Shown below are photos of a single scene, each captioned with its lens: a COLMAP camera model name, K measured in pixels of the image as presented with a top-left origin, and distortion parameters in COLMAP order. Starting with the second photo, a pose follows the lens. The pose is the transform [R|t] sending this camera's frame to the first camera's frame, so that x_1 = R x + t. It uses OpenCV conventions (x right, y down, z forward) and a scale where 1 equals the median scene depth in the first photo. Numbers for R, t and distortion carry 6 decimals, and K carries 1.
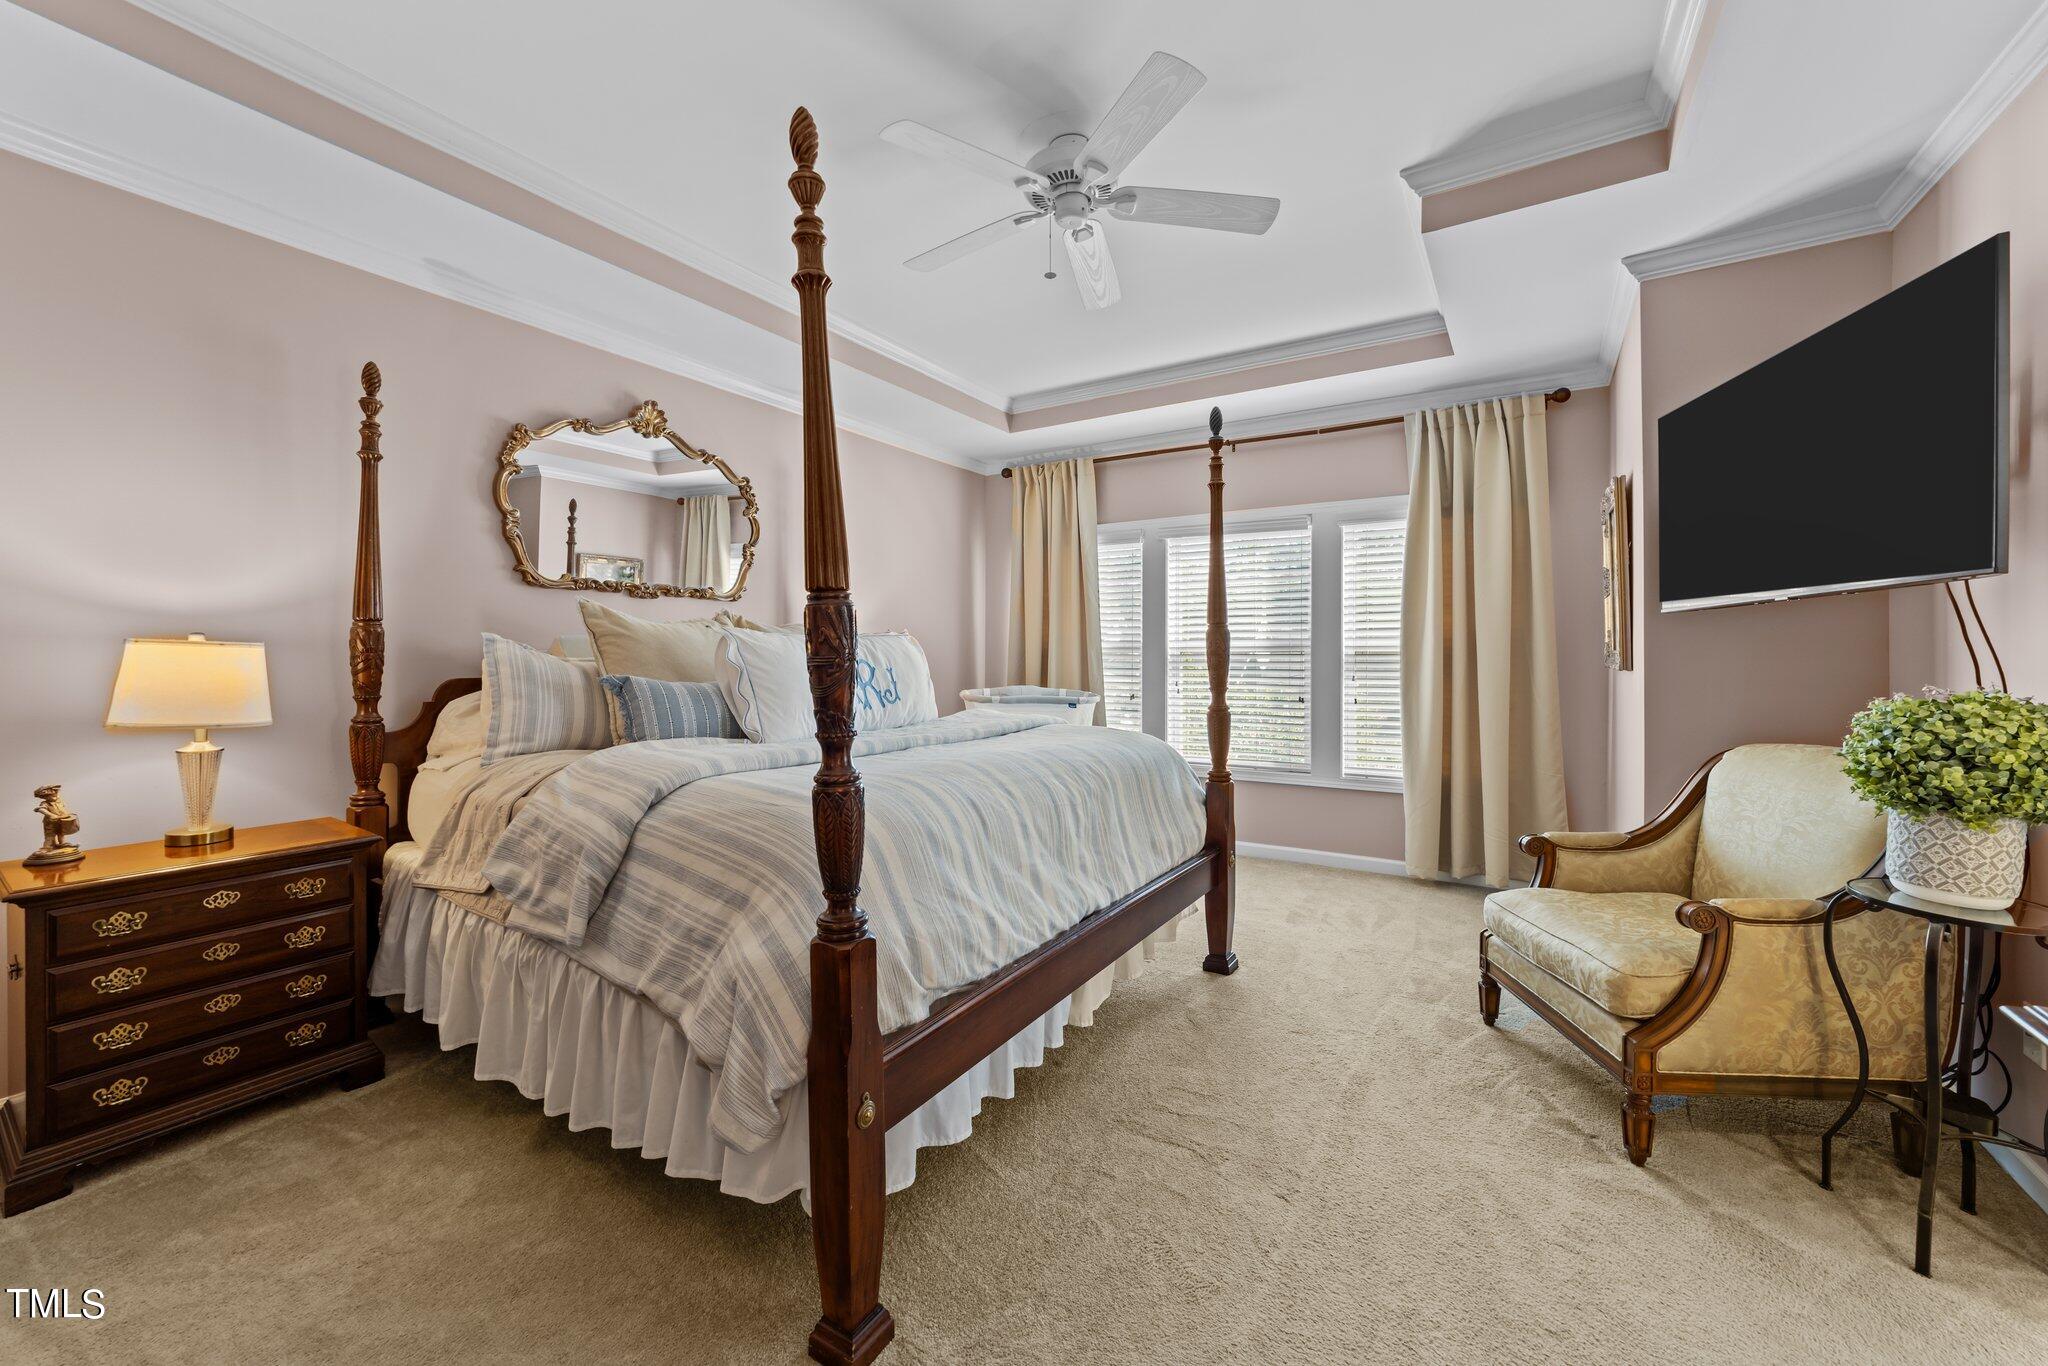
lens RADIAL K [[792.9, 0, 1020.7], [0, 792.9, 657.8], [0, 0, 1]] dist [-0.011568, 0.000090]
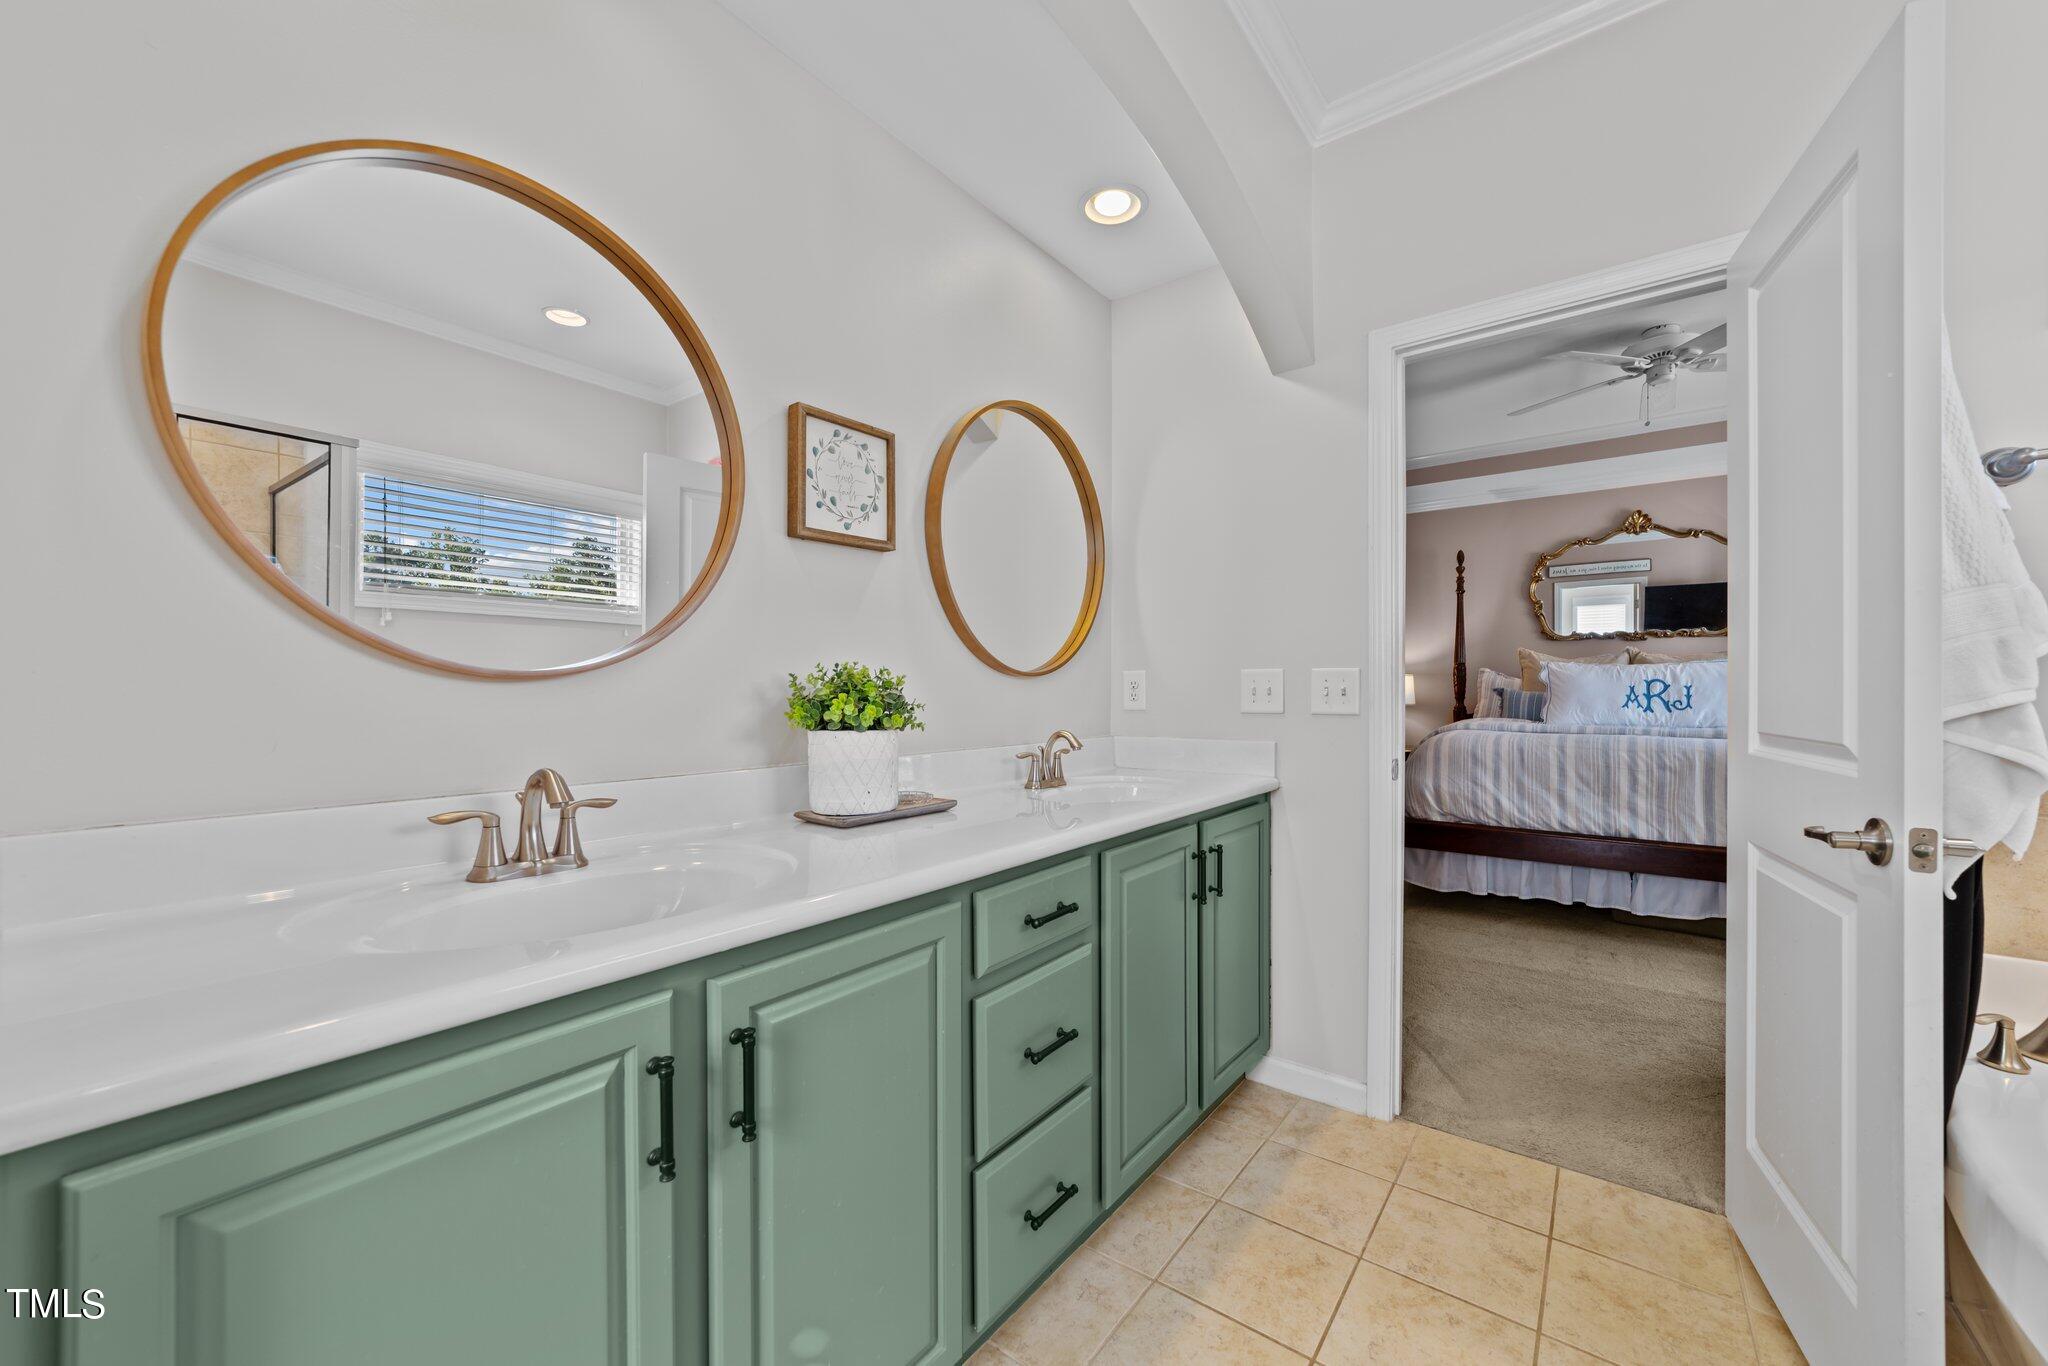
lens RADIAL K [[774.3, 0, 1024.0], [0, 774.3, 683.0], [0, 0, 1]] dist [0.001771, 0.000432]
pose [[-0.086117, -0.001286, -0.996284, 1.337746], [0.003664, 0.999992, -0.001608, 0.006393], [0.996278, -0.003789, -0.086112, -0.060006]]
